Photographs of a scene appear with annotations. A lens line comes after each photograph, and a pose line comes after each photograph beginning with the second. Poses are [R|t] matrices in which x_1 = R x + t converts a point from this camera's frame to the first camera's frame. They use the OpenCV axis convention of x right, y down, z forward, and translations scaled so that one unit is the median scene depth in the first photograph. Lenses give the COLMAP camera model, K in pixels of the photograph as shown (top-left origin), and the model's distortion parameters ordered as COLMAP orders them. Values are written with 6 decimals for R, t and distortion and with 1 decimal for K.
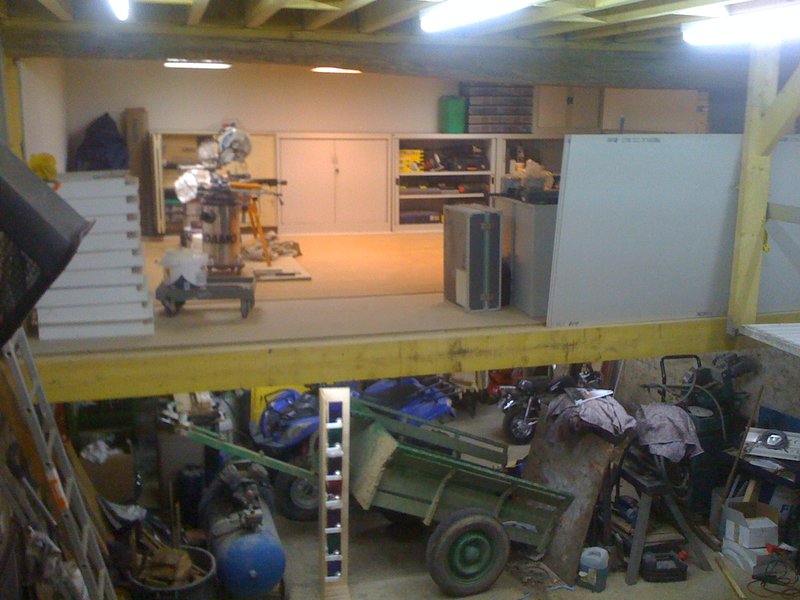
lens RADIAL K [[857.2, 0, 400.0], [0, 857.2, 300.0], [0, 0, 1]] dist [0.135419, -0.452029]
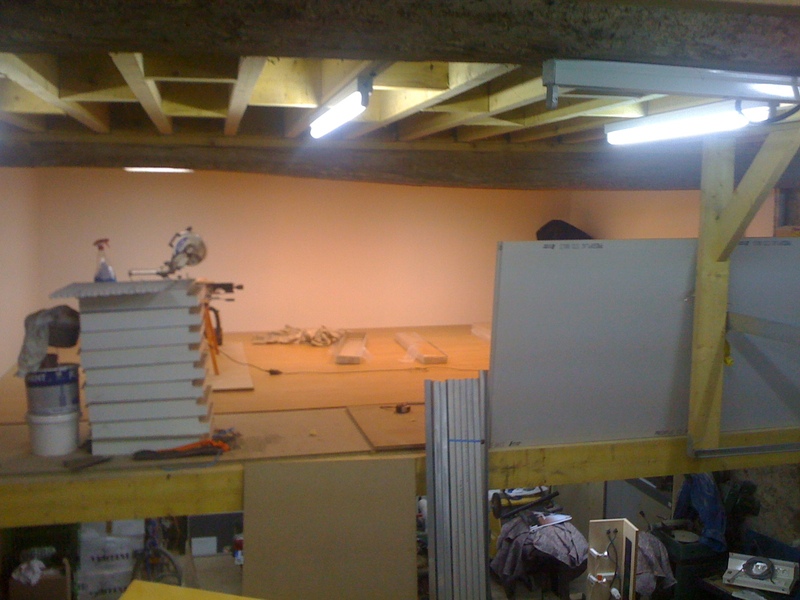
lens RADIAL K [[857.2, 0, 400.0], [0, 857.2, 300.0], [0, 0, 1]] dist [0.135419, -0.452029]
pose [[0.998739, -0.003273, -0.050104, 0.114099], [-0.002019, 0.994448, -0.105209, -0.025294], [0.050170, 0.105177, 0.993187, 0.062170]]
